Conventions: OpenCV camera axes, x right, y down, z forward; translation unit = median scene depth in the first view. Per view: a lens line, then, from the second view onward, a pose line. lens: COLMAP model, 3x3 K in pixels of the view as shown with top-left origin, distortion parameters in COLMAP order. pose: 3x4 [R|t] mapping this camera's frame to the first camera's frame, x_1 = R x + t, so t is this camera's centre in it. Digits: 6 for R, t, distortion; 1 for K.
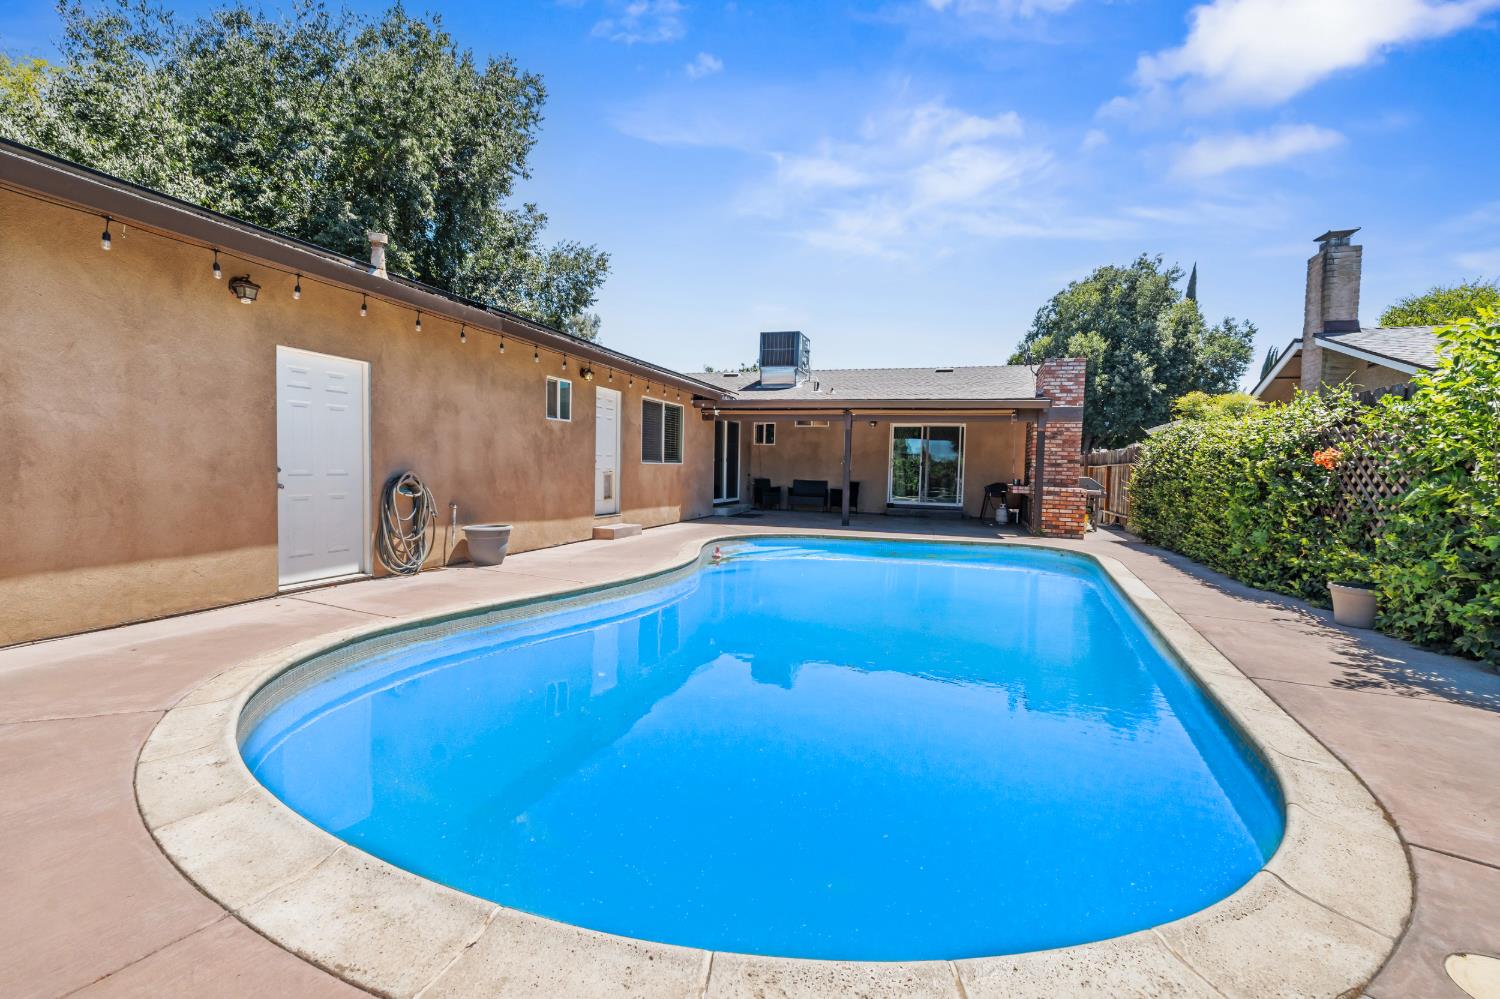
lens RADIAL K [[653.9, 0, 750.0], [0, 653.9, 499.5], [0, 0, 1]] dist [-0.002287, -0.000374]
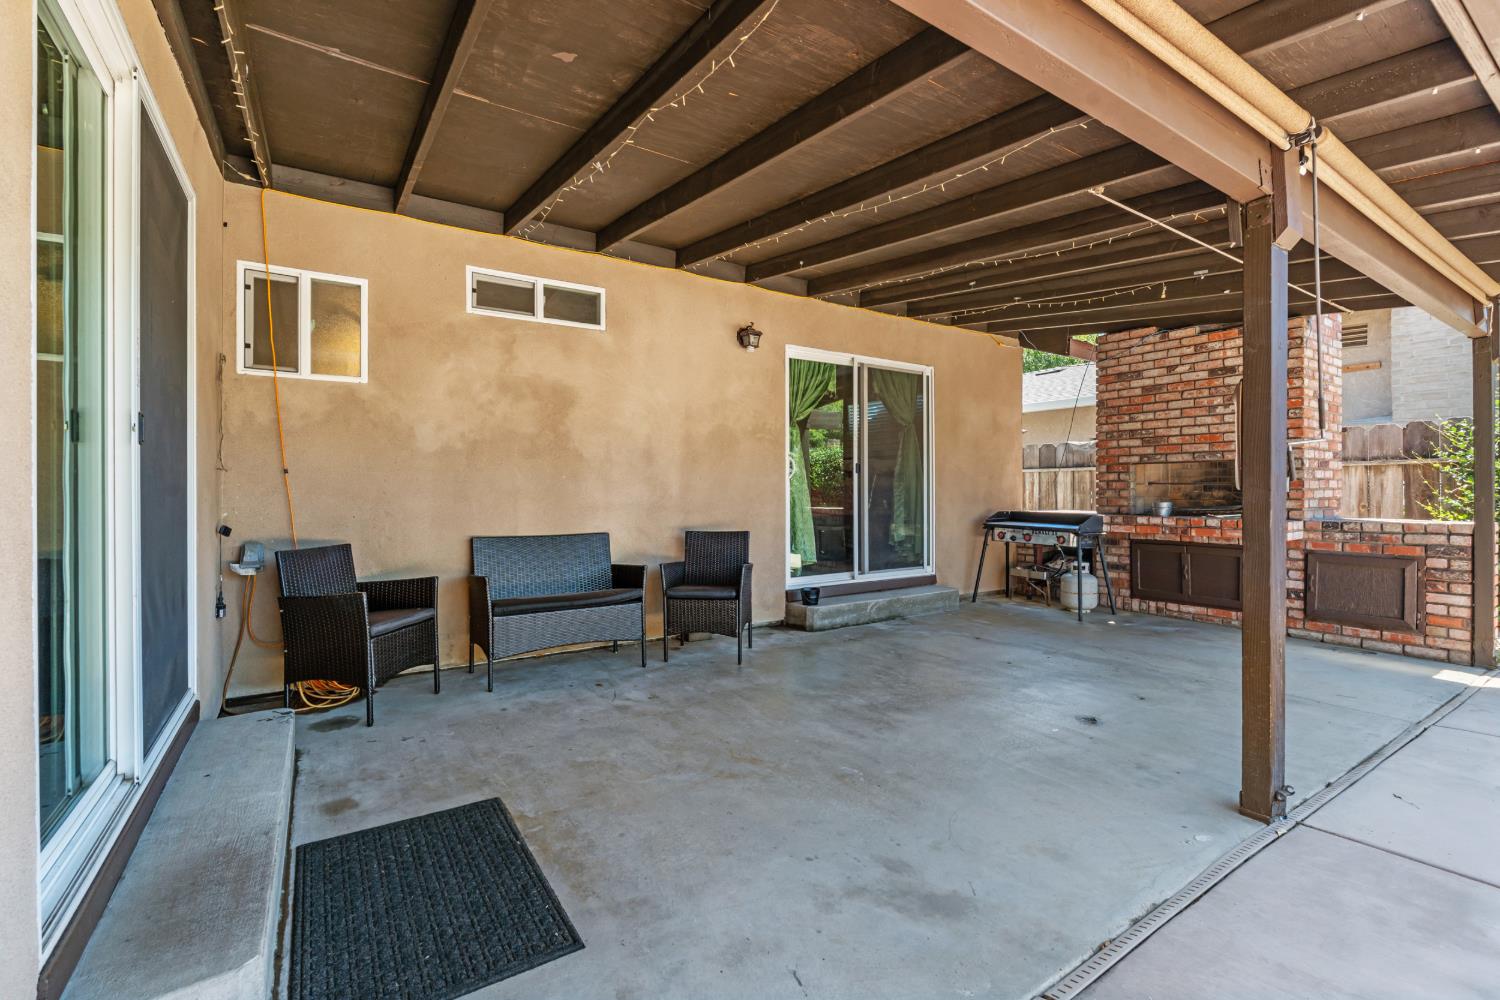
lens RADIAL K [[653.9, 0, 750.0], [0, 653.9, 500.0], [0, 0, 1]] dist [-0.002287, -0.000374]
pose [[0.622424, -0.037797, 0.781767, -0.054026], [0.056694, 0.998387, 0.003131, -0.039692], [-0.780624, 0.042373, 0.623563, 0.787390]]
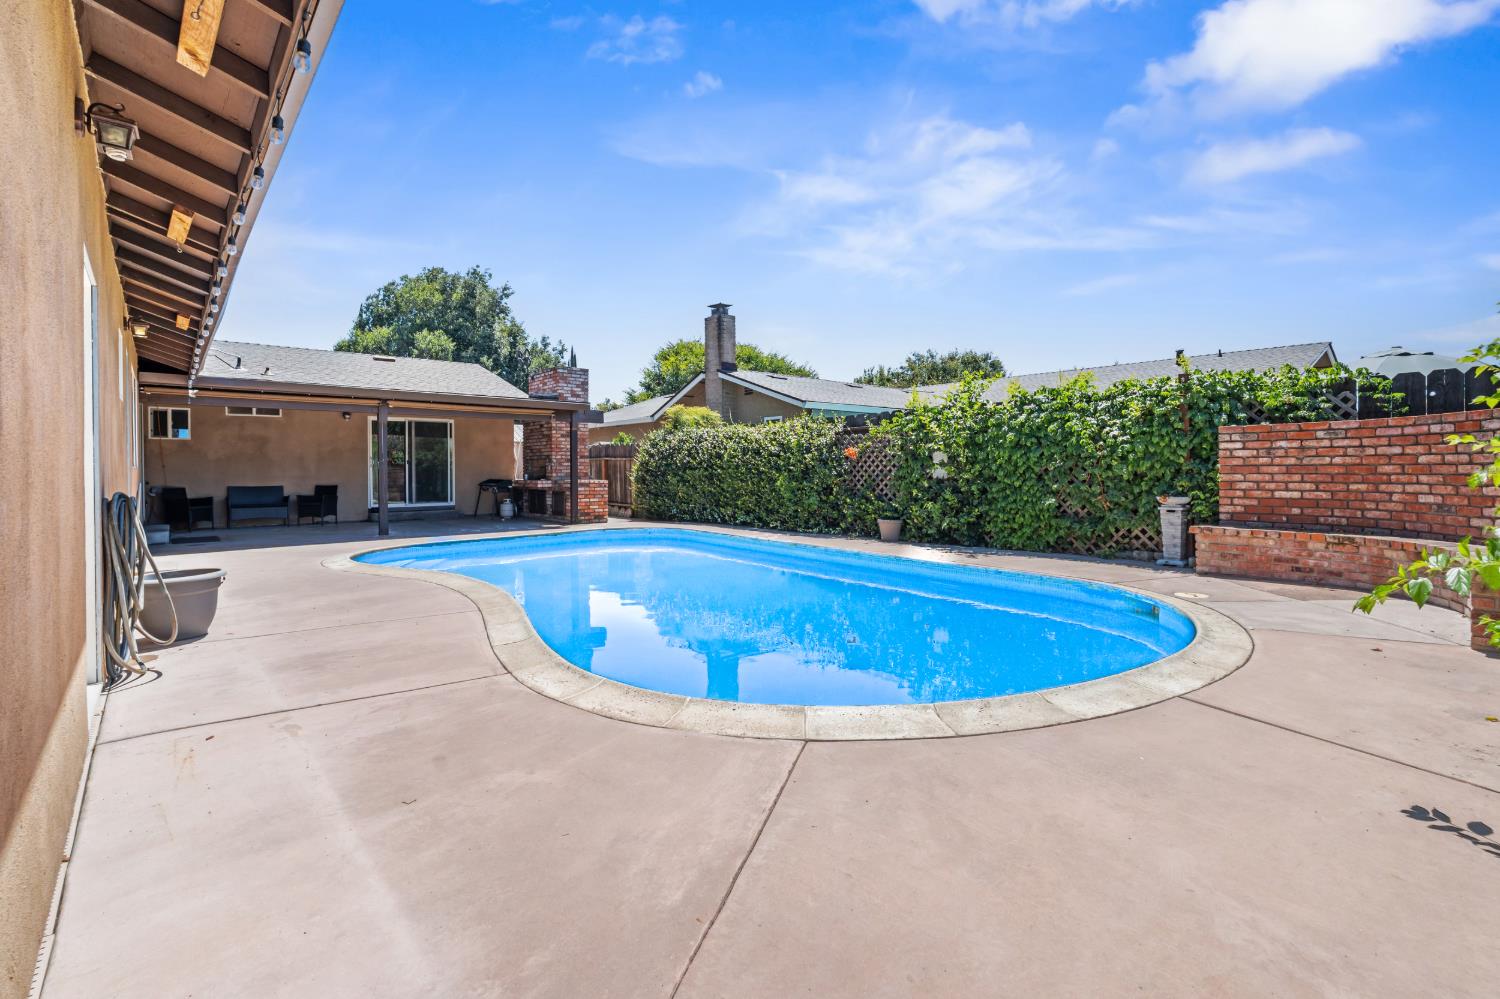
lens RADIAL K [[680.6, 0, 755.7], [0, 680.6, 476.8], [0, 0, 1]] dist [0.001030, 0.000502]
pose [[0.505188, -0.037632, 0.862189, -0.298758], [0.063833, 0.997942, 0.006155, -0.008483], [-0.860645, 0.051927, 0.506550, 0.098800]]
